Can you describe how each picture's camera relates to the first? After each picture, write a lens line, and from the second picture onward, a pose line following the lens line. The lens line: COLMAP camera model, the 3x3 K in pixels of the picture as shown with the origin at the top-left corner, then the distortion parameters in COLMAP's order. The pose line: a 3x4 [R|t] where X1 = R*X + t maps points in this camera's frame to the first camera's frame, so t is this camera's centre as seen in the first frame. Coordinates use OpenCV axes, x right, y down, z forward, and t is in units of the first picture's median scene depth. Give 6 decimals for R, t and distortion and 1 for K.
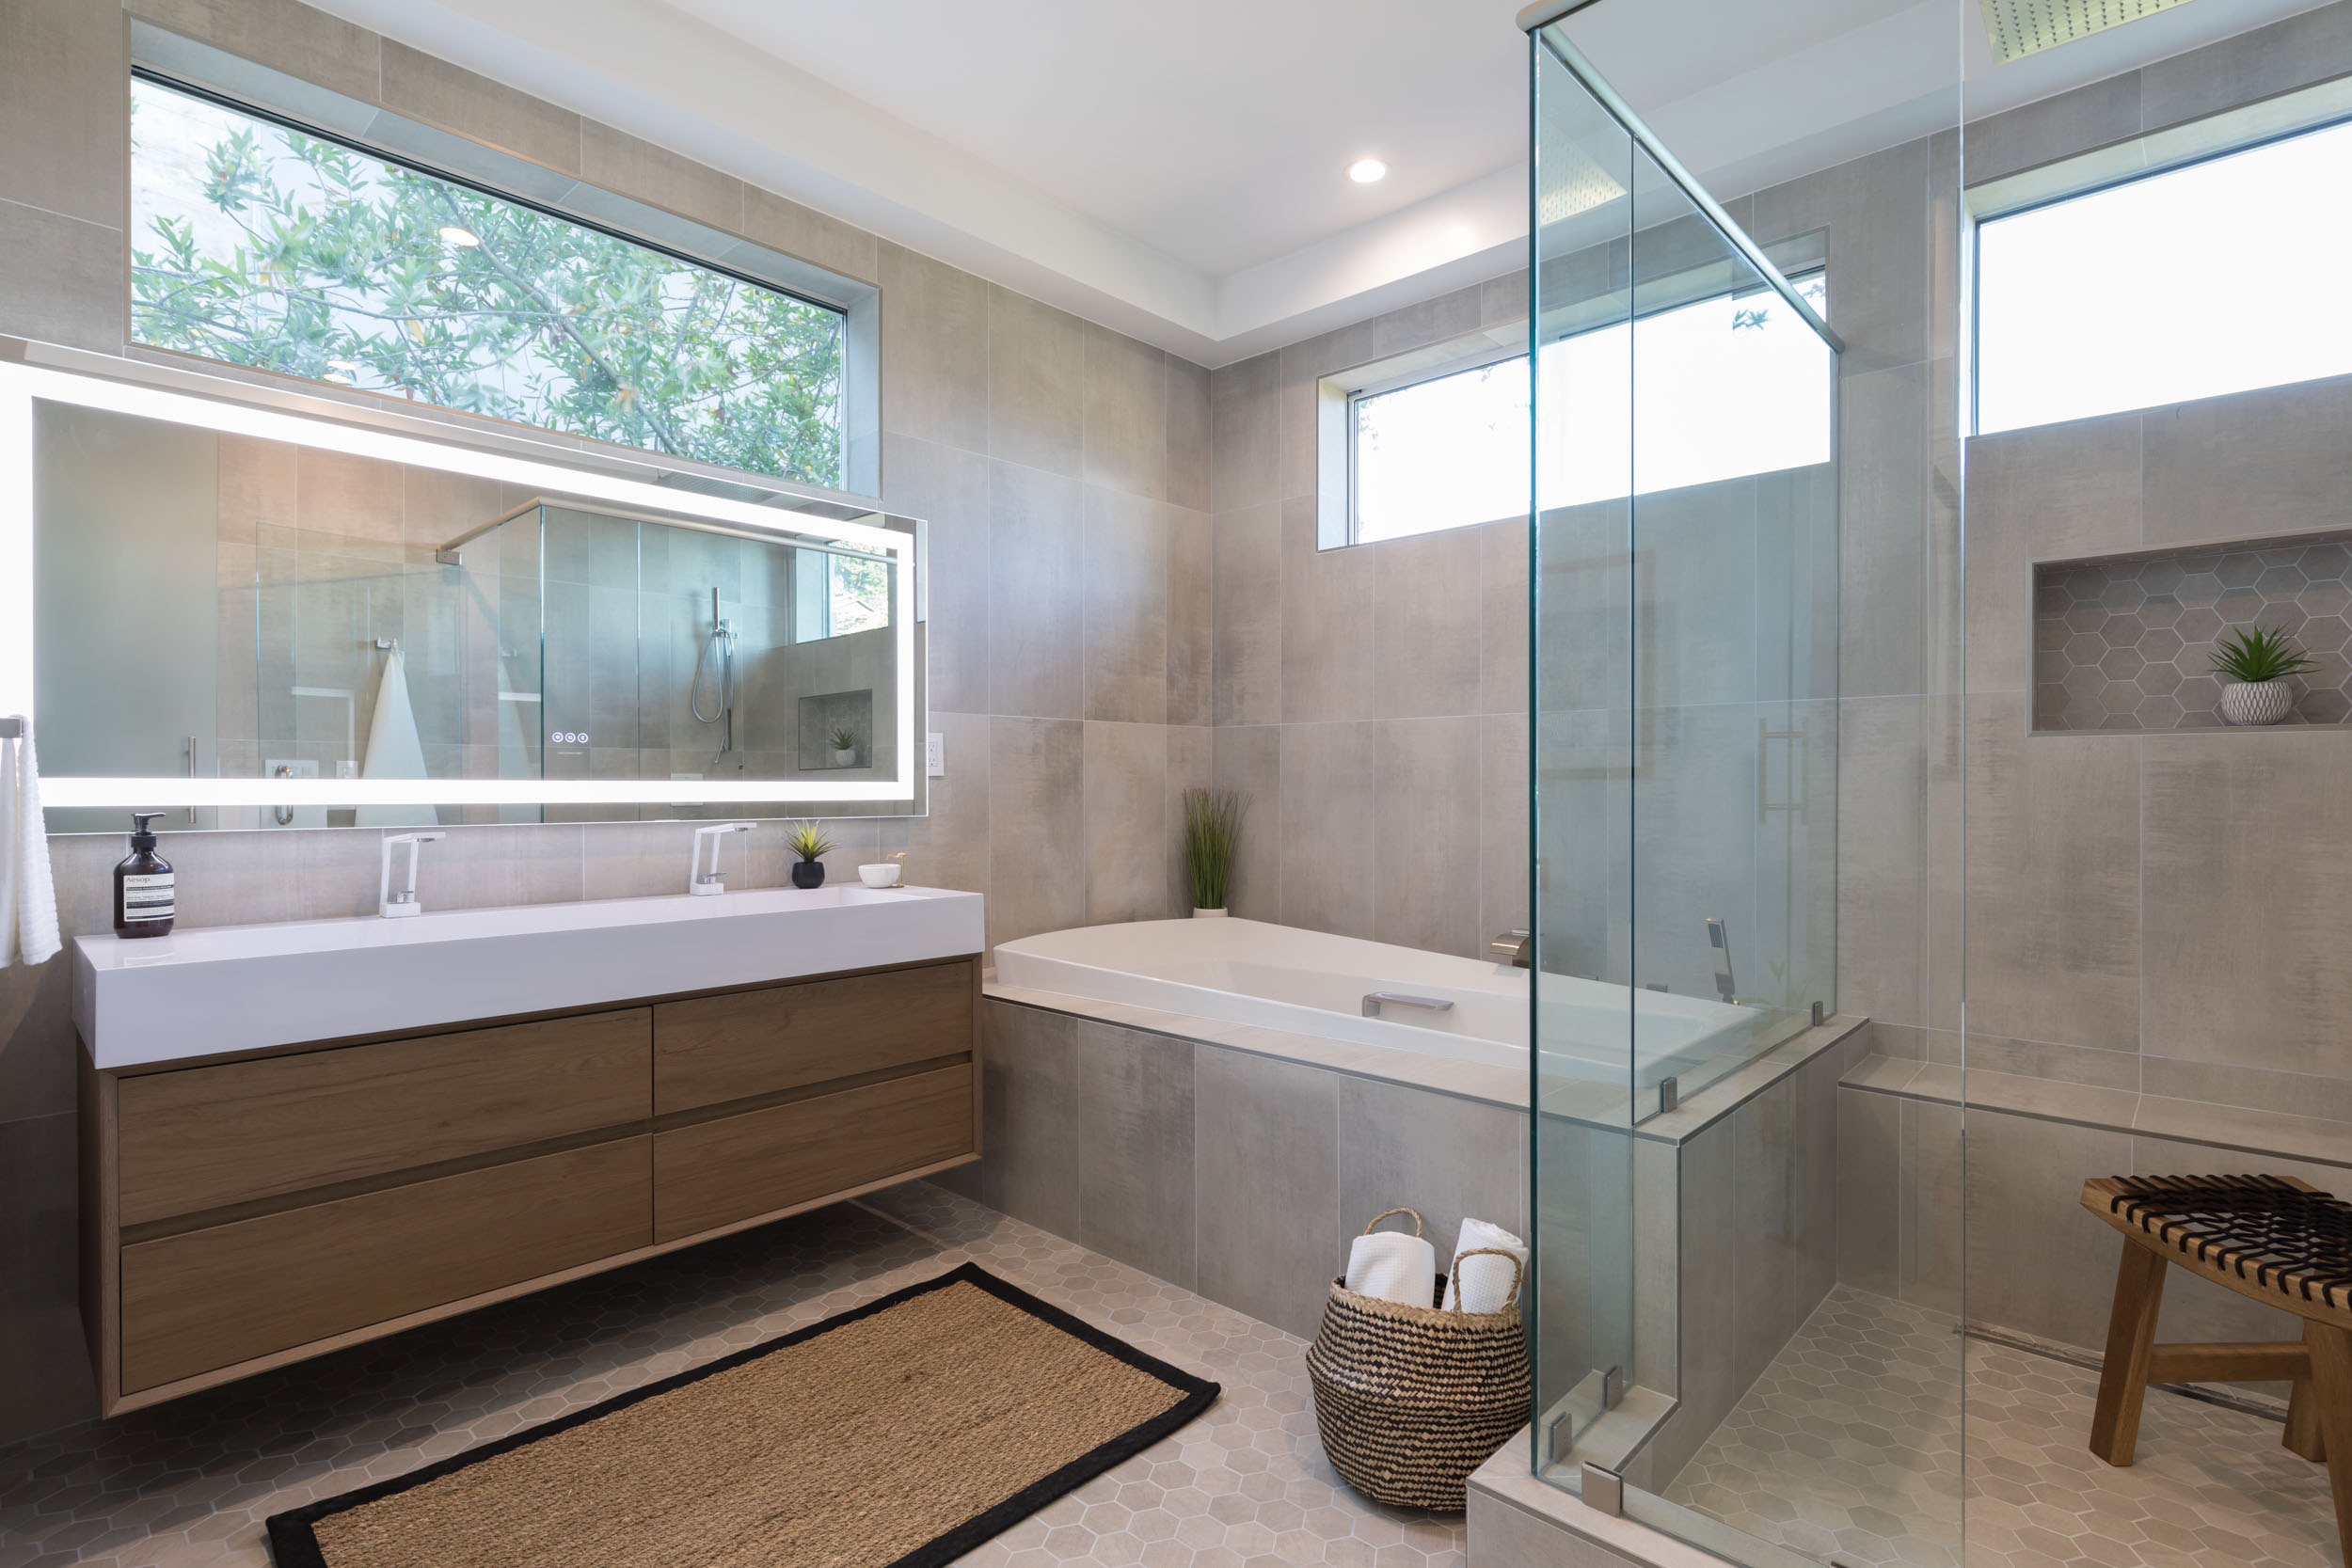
lens RADIAL K [[1140.2, 0, 1174.7], [0, 1140.2, 790.3], [0, 0, 1]] dist [-0.002095, -0.001542]
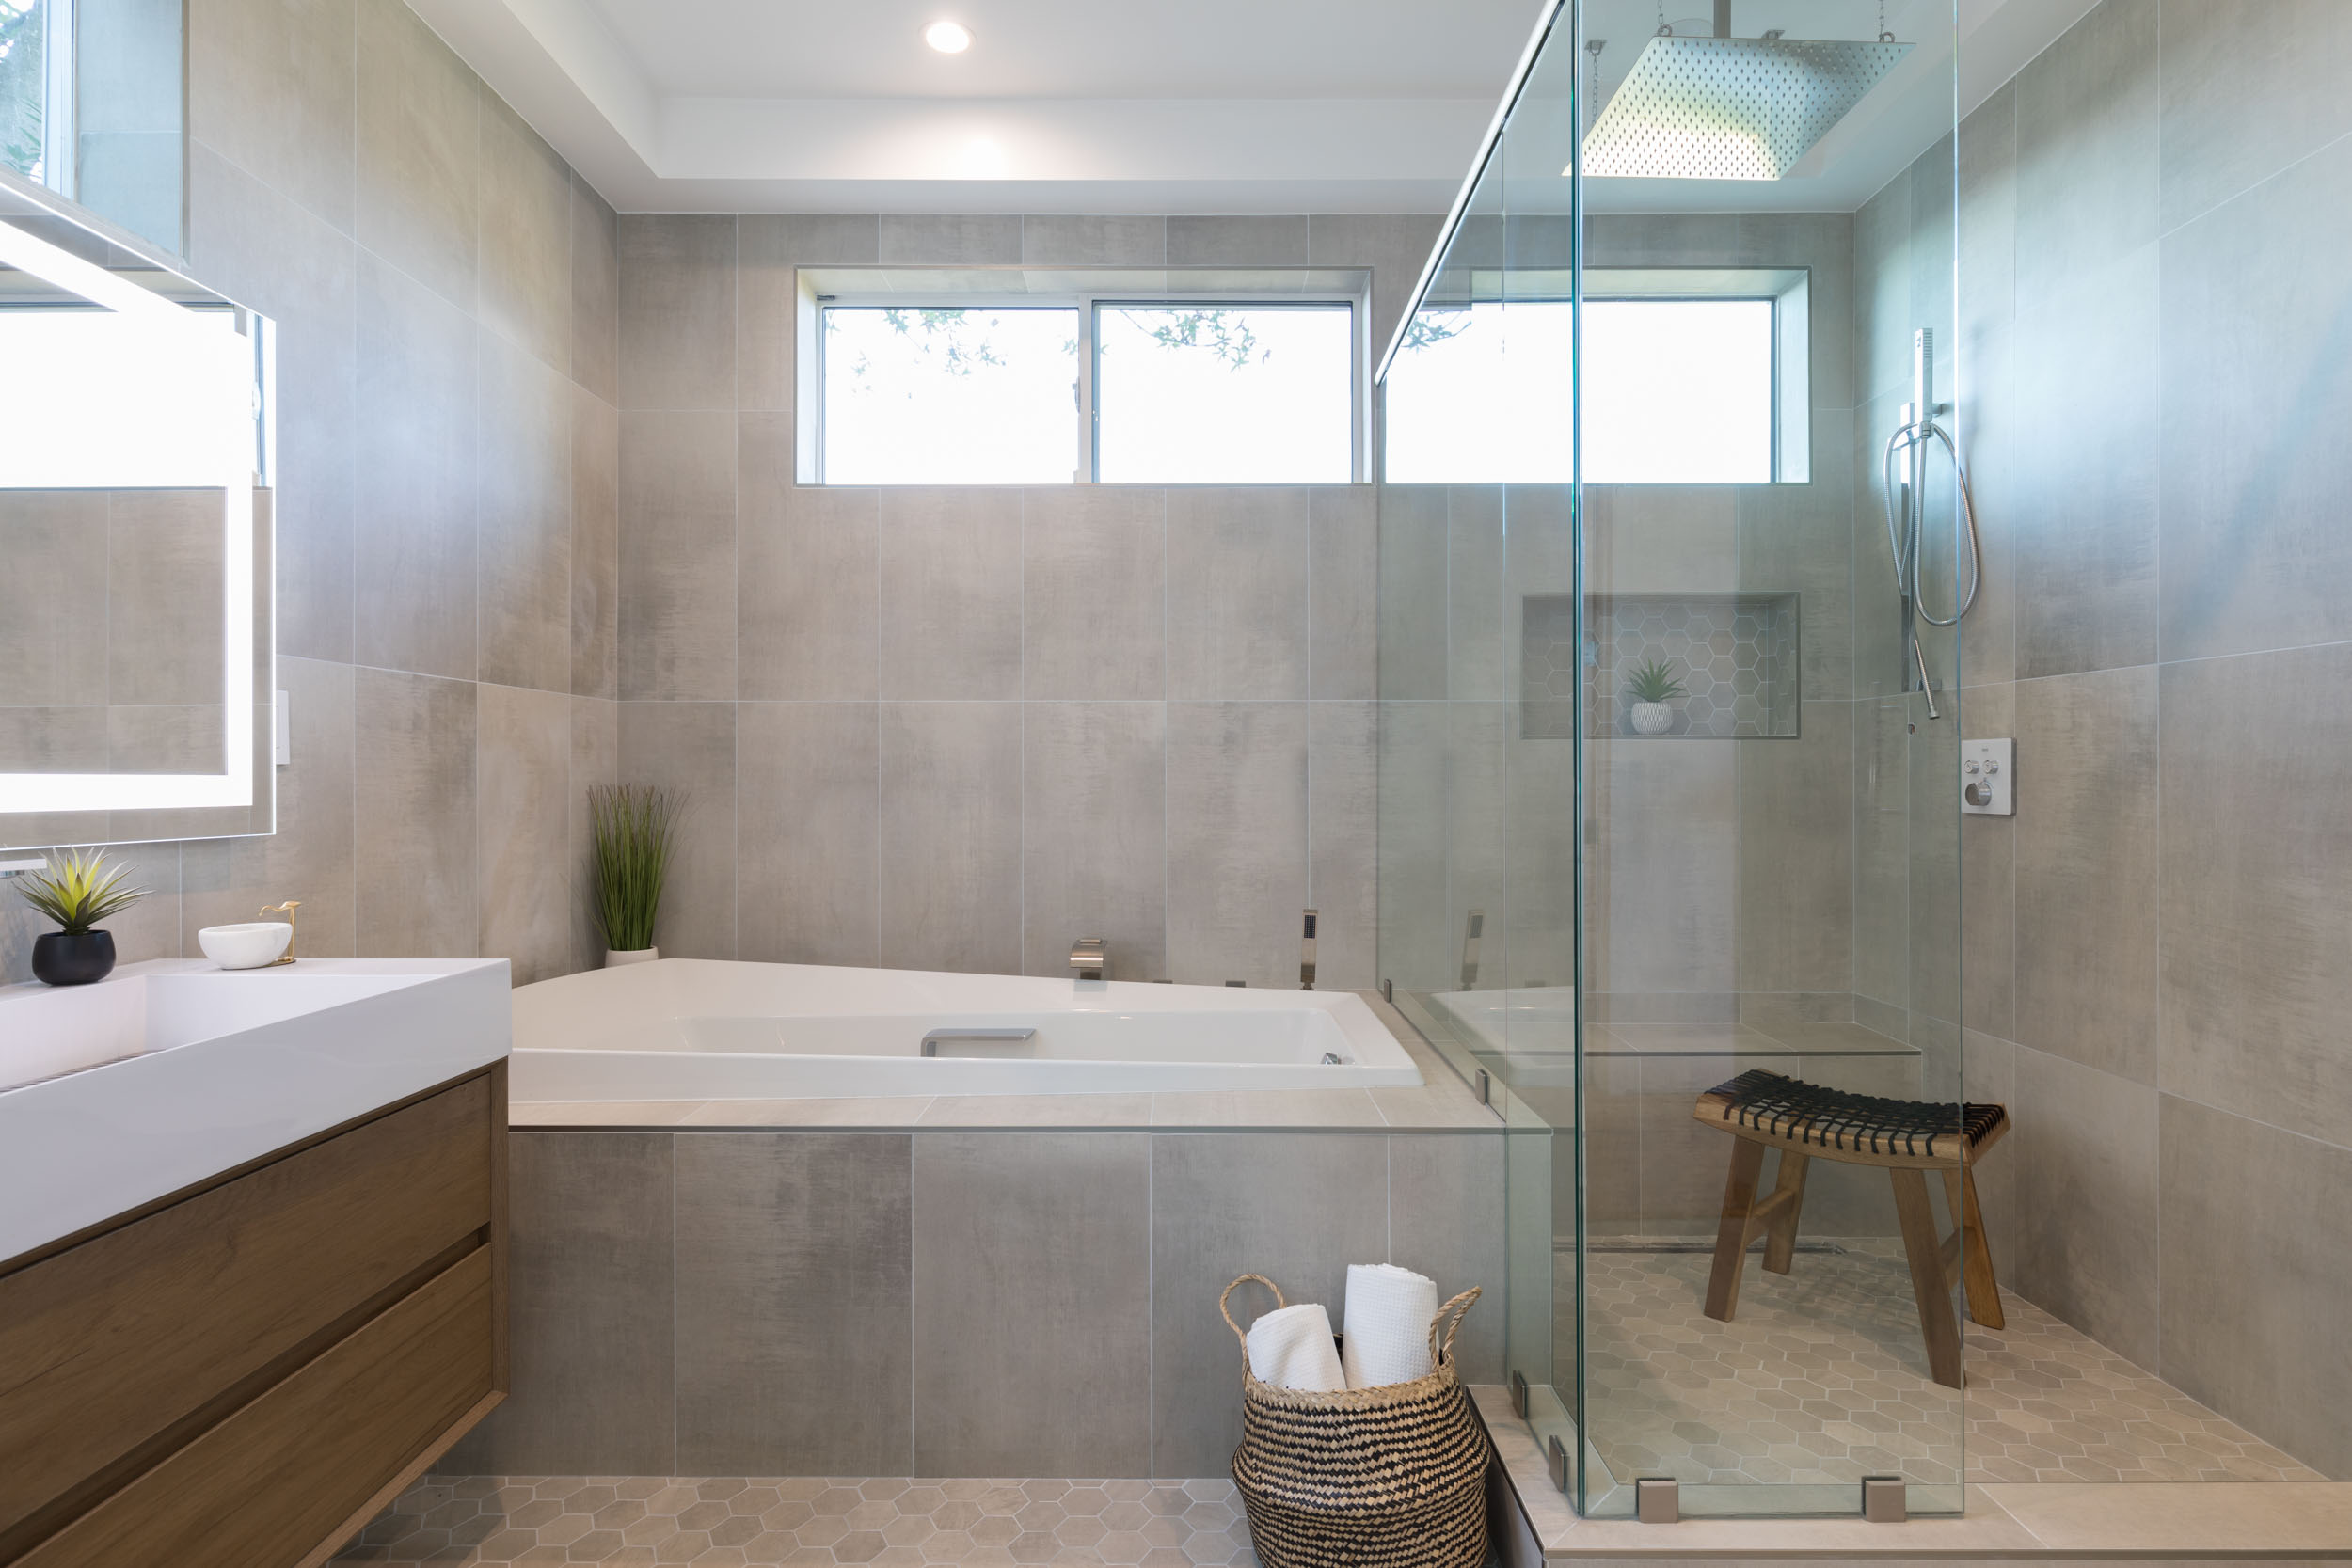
lens RADIAL K [[1208.2, 0, 1178.5], [0, 1208.2, 775.2], [0, 0, 1]] dist [0.000159, 0.000008]
pose [[0.730353, 0.002545, 0.683066, -0.310727], [0.002887, 0.999973, -0.006814, -0.001770], [-0.683064, 0.006949, 0.730325, 0.252934]]
